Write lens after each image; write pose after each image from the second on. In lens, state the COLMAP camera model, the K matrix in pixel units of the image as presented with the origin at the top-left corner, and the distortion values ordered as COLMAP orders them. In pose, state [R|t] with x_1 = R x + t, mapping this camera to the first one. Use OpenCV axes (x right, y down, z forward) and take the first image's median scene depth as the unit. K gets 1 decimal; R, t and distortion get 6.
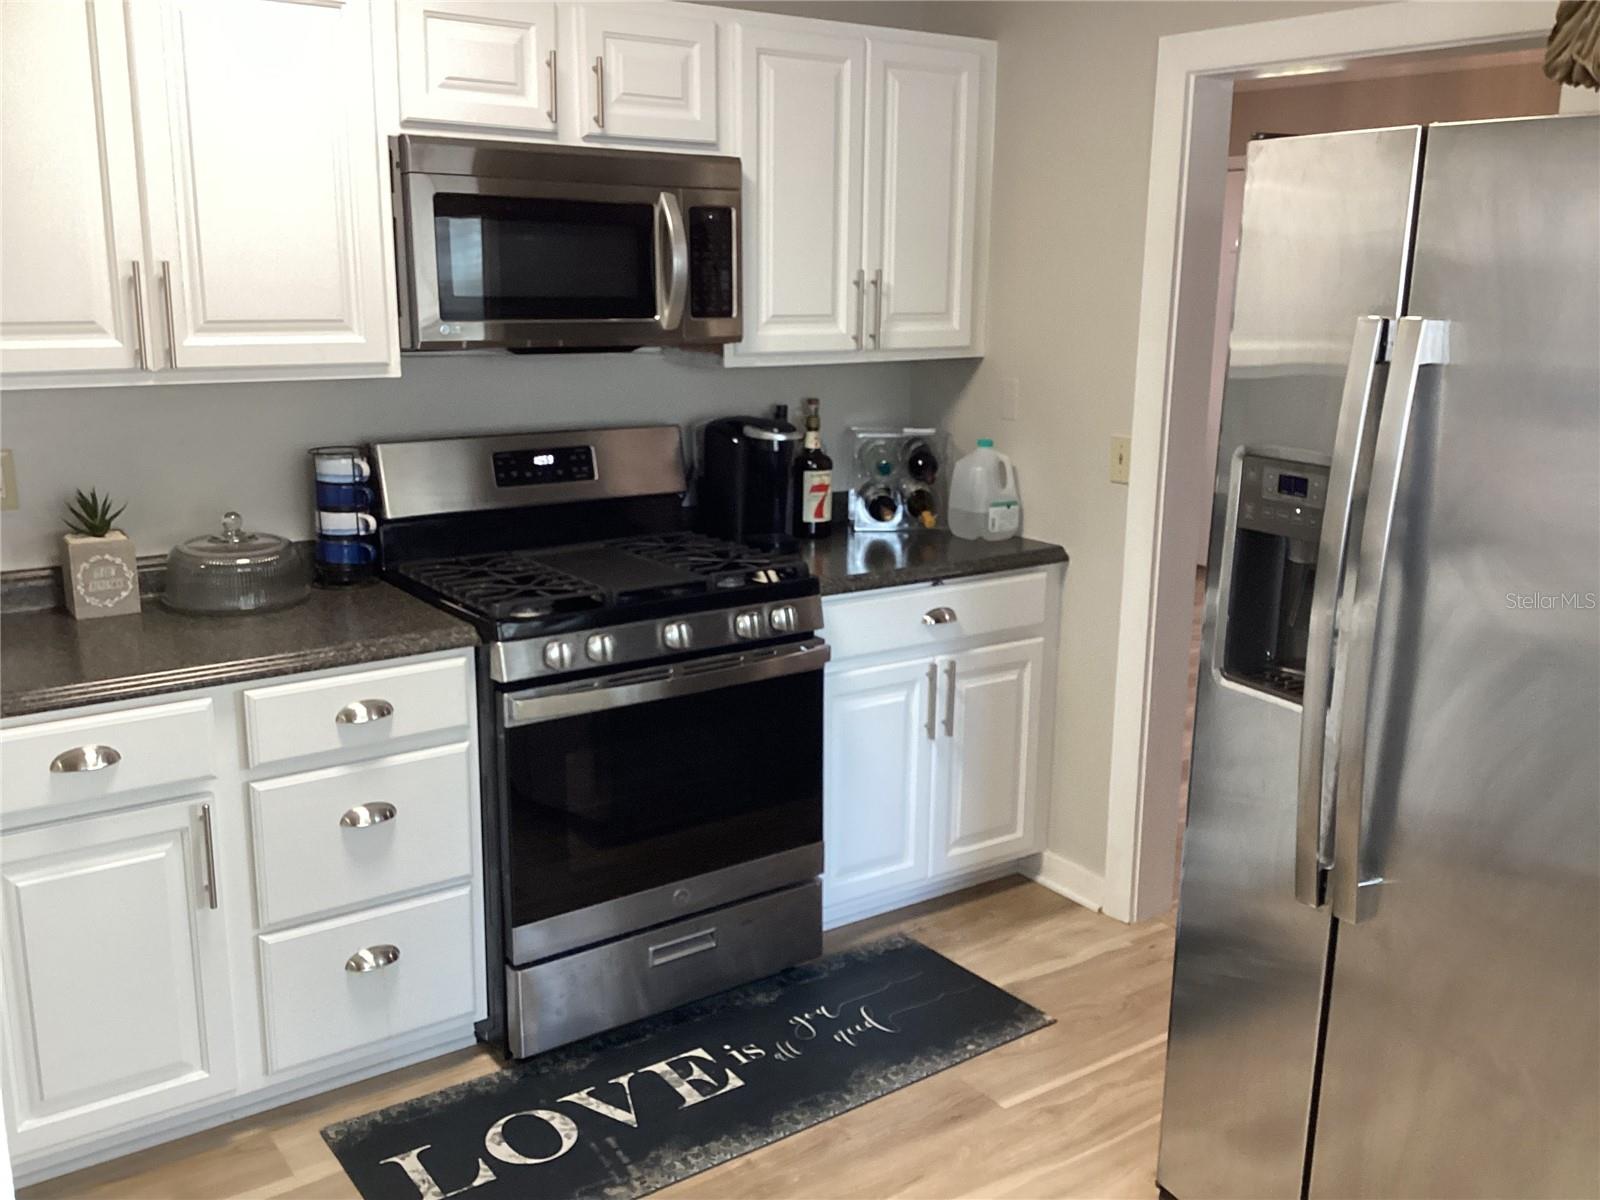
lens RADIAL K [[1445.3, 0, 814.7], [0, 1445.3, 603.4], [0, 0, 1]] dist [0.117504, -0.198313]
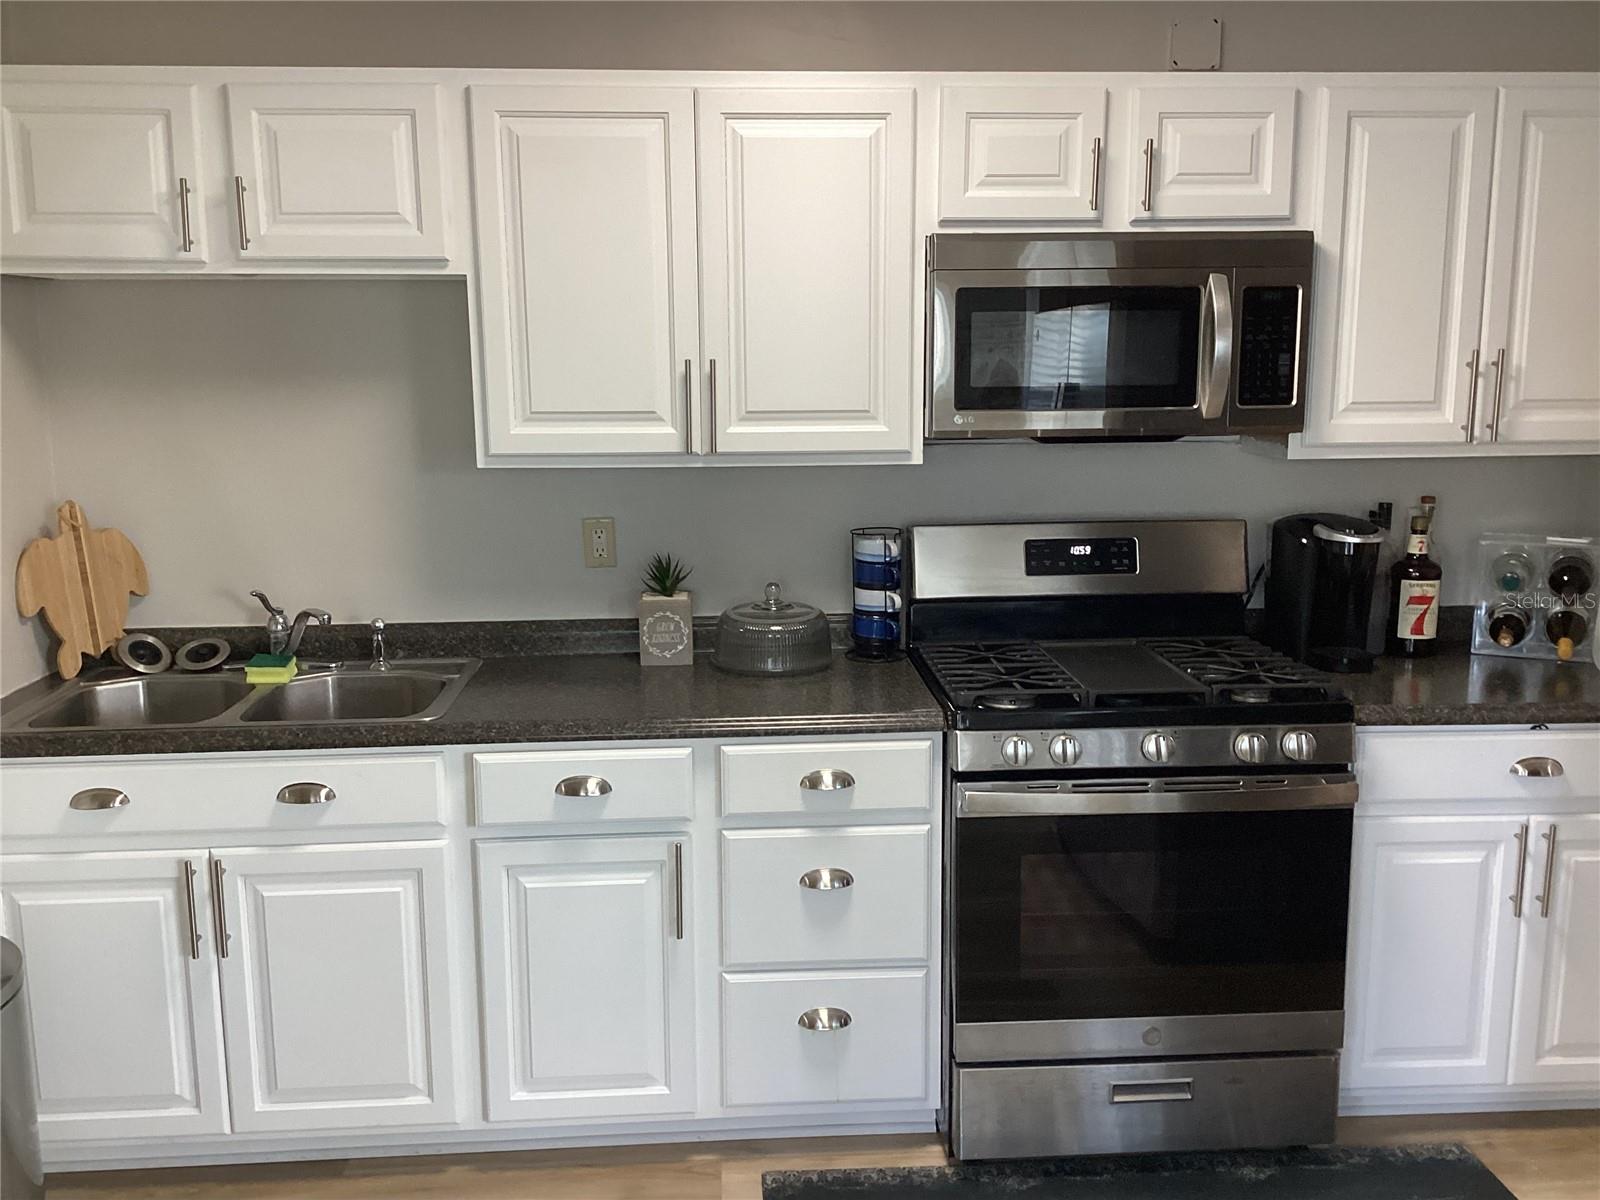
lens RADIAL K [[1445.3, 0, 811.7], [0, 1445.3, 604.8], [0, 0, 1]] dist [0.117504, -0.198313]
pose [[0.847203, 0.077989, -0.525514, 0.190864], [-0.105760, 0.994126, -0.022967, -0.022660], [0.520637, 0.075036, 0.850475, 0.086420]]
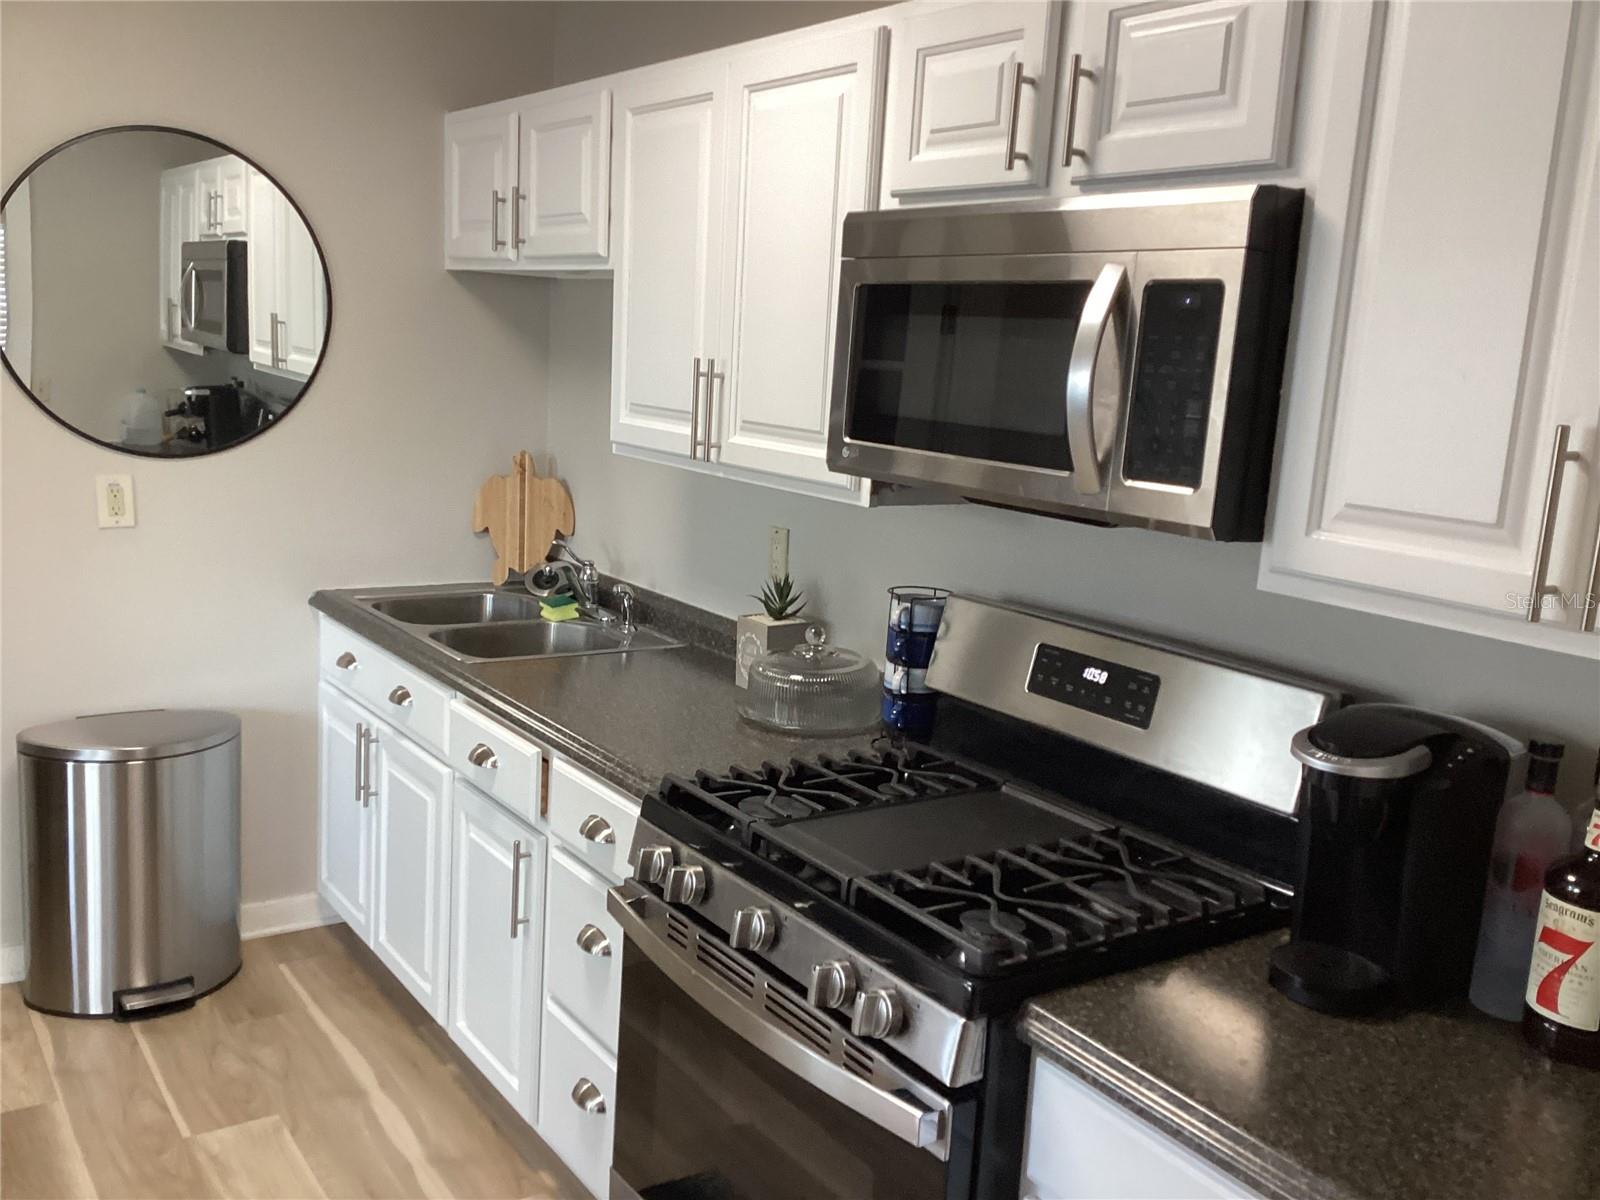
lens RADIAL K [[1445.3, 0, 800.4], [0, 1445.3, 603.6], [0, 0, 1]] dist [0.117504, -0.198313]
pose [[-0.031952, 0.167510, -0.985352, 0.500402], [-0.280400, 0.944763, 0.169702, -0.221438], [0.959351, 0.281715, 0.016782, 0.926389]]
